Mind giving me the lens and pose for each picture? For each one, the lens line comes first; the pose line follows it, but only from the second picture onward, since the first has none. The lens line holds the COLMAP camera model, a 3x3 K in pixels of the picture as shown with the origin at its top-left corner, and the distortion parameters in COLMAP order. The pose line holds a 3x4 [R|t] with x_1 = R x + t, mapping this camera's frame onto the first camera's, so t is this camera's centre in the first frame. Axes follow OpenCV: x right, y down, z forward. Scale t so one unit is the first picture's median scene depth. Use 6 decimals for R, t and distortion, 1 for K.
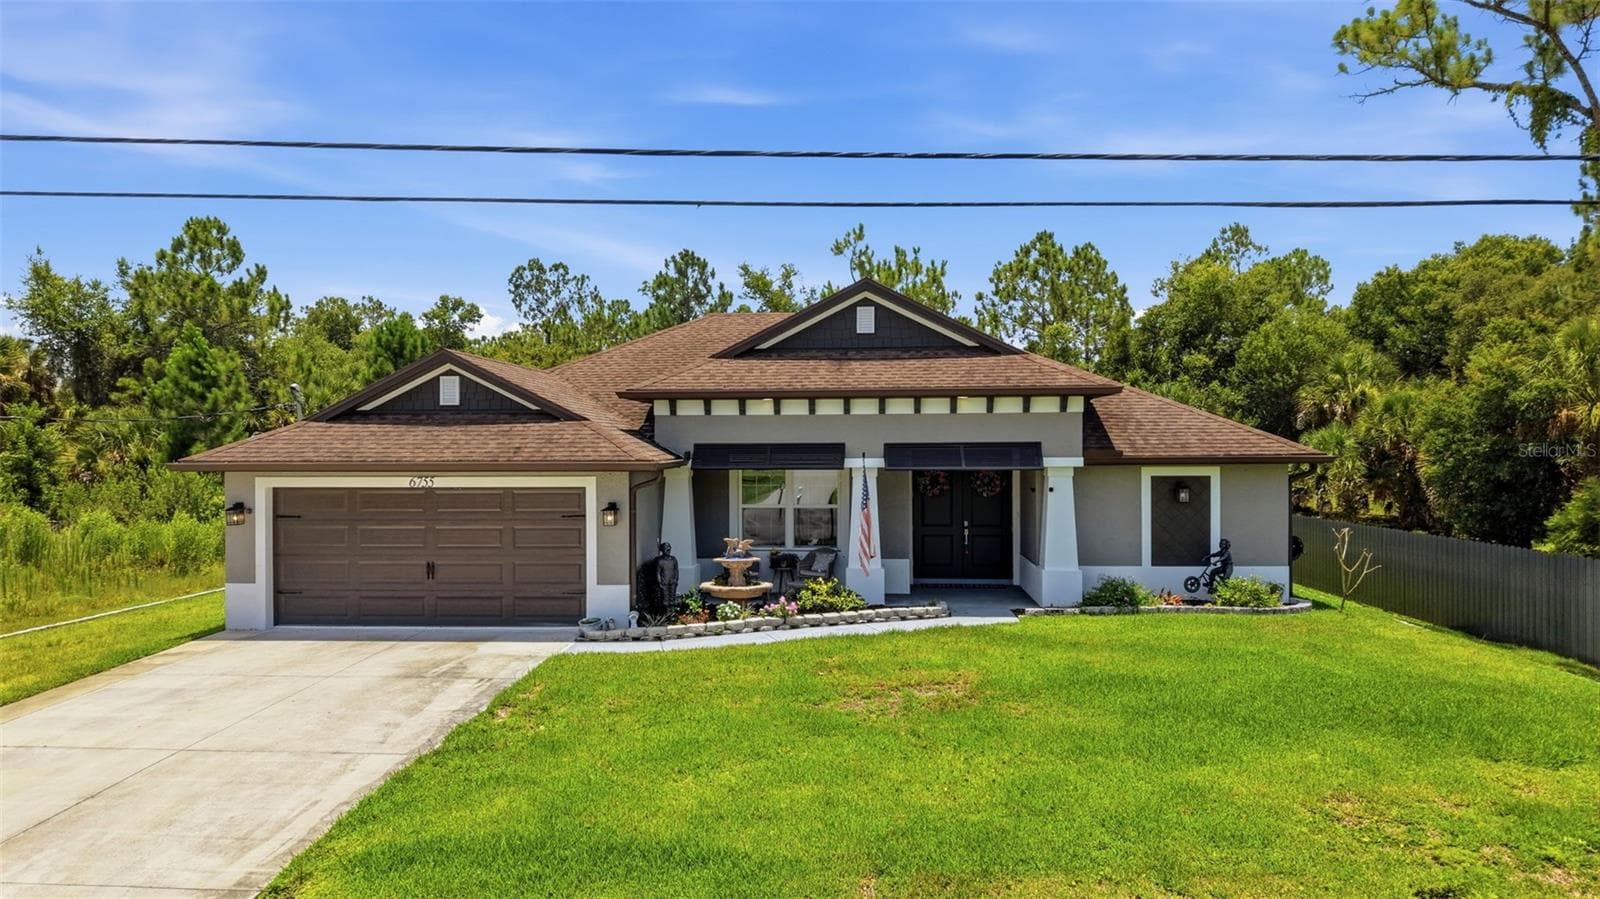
lens RADIAL K [[1073.4, 0, 800.9], [0, 1073.4, 460.9], [0, 0, 1]] dist [0.046577, -0.048281]
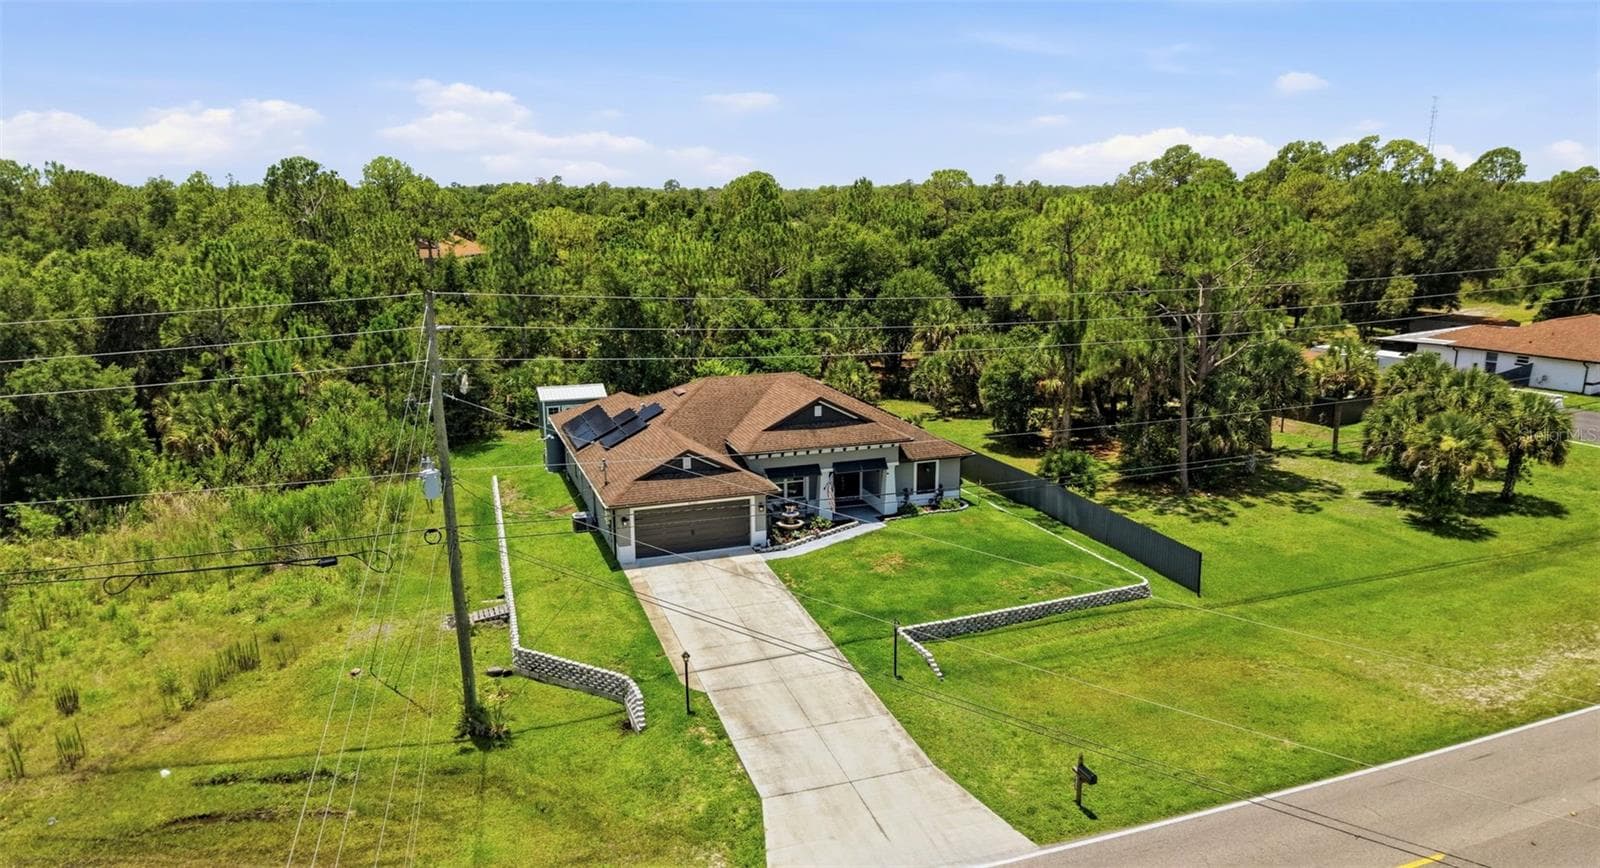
lens RADIAL K [[1065.8, 0, 785.2], [0, 1065.8, 449.4], [0, 0, 1]] dist [0.045221, -0.000431]
pose [[0.924267, -0.091264, 0.370677, -0.999701], [0.009193, 0.976042, 0.217388, -0.619333], [-0.381636, -0.197517, 0.902962, -1.332634]]
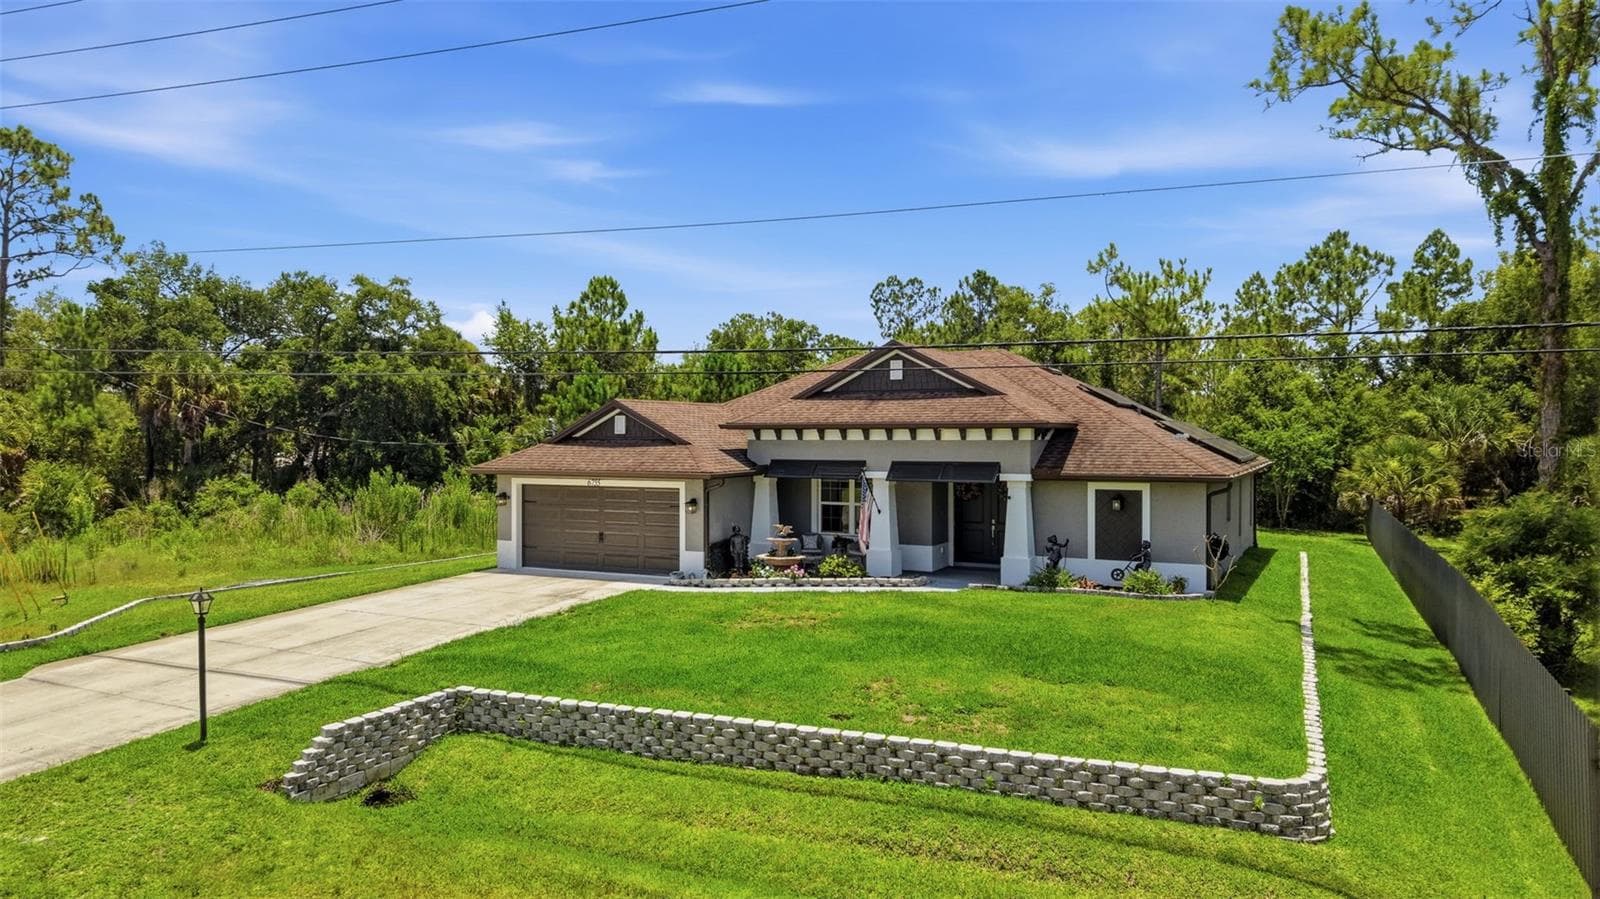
lens RADIAL K [[1073.4, 0, 800.7], [0, 1073.4, 453.2], [0, 0, 1]] dist [0.046577, -0.048281]
pose [[0.918241, 0.011119, -0.395867, 0.511572], [-0.009366, 0.999936, 0.006361, -0.033828], [0.395912, -0.002133, 0.918286, -0.321301]]
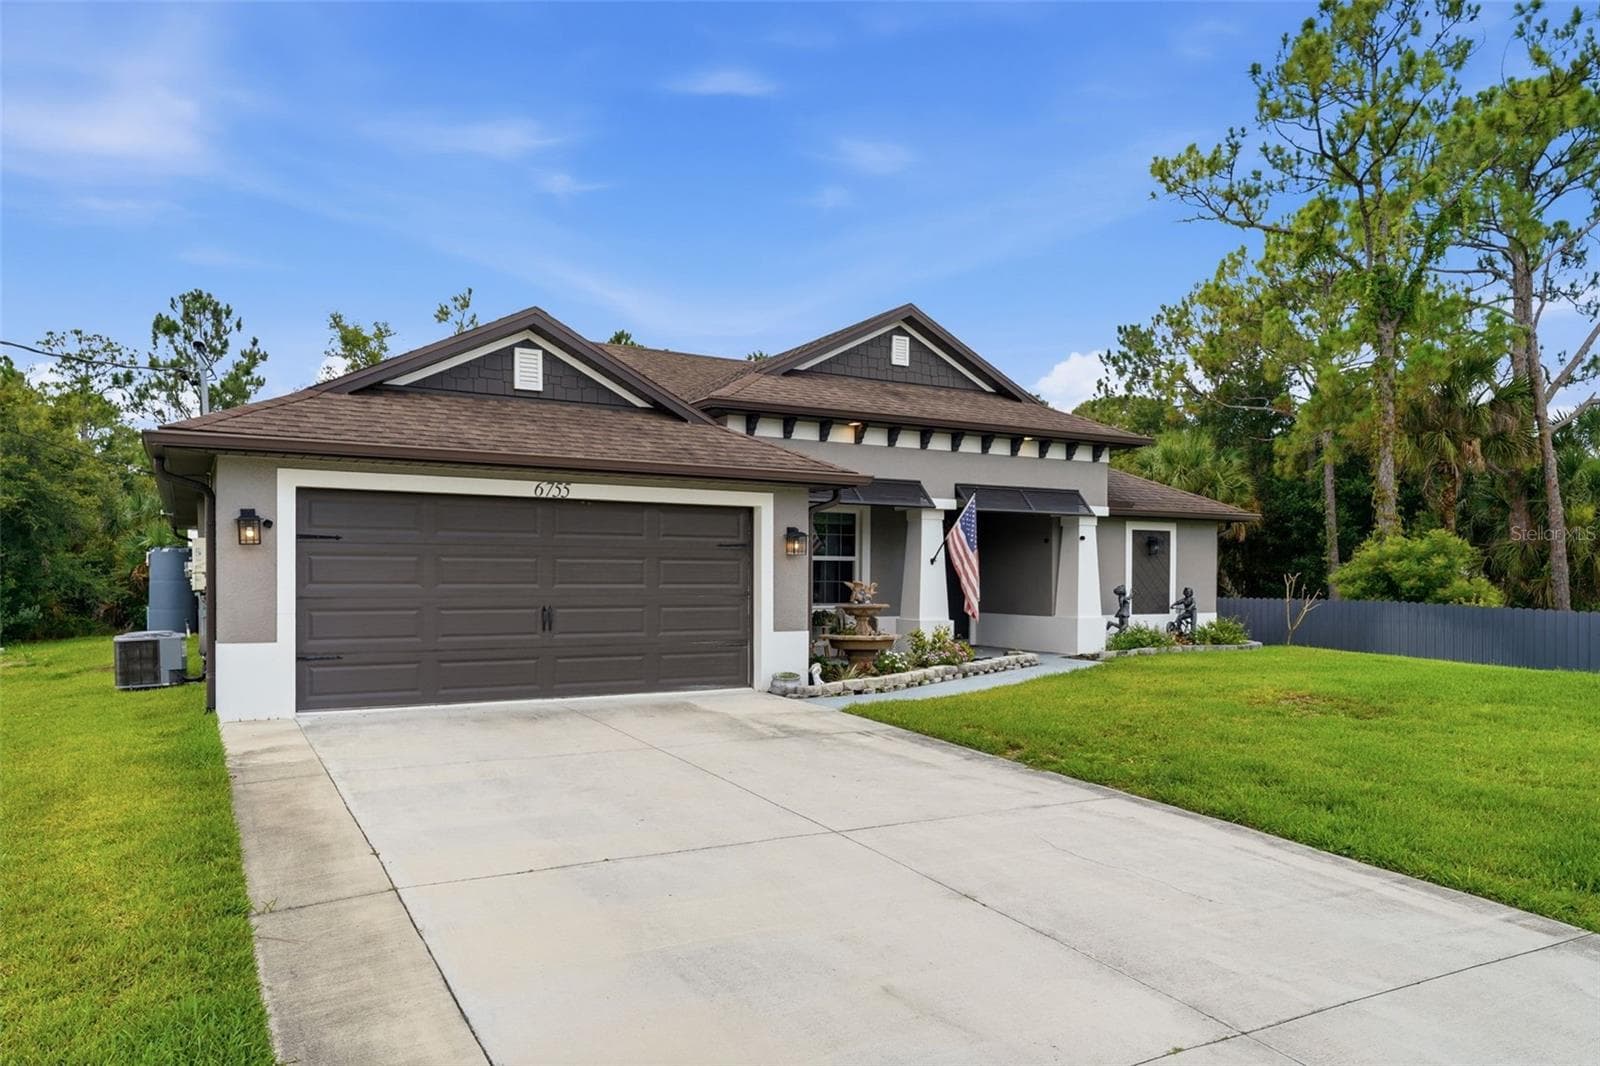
lens RADIAL K [[1082.6, 0, 804.7], [0, 1082.6, 580.5], [0, 0, 1]] dist [0.008769, -0.017513]
pose [[0.831677, 0.006741, 0.555219, -0.537011], [-0.000173, 0.999929, -0.011881, 0.076813], [-0.555260, 0.009785, 0.831619, 0.293077]]
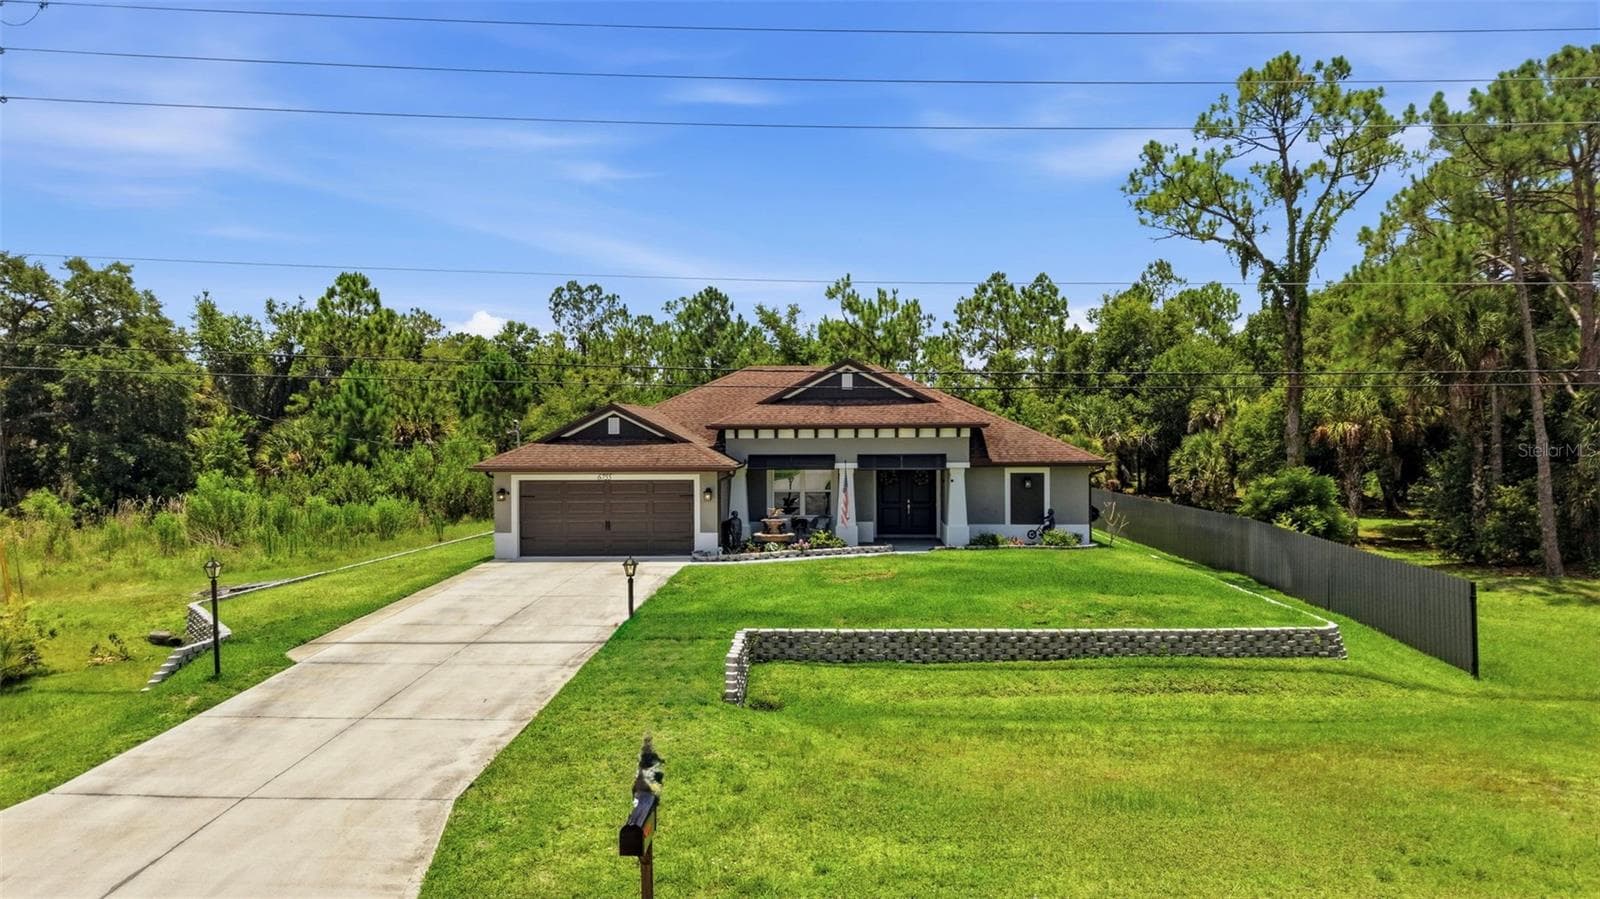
lens RADIAL K [[1073.4, 0, 799.5], [0, 1073.4, 453.8], [0, 0, 1]] dist [0.046577, -0.048281]
pose [[0.999997, -0.000850, 0.002172, -0.020508], [0.000843, 0.999994, 0.003378, -0.022989], [-0.002174, -0.003376, 0.999992, -0.737123]]
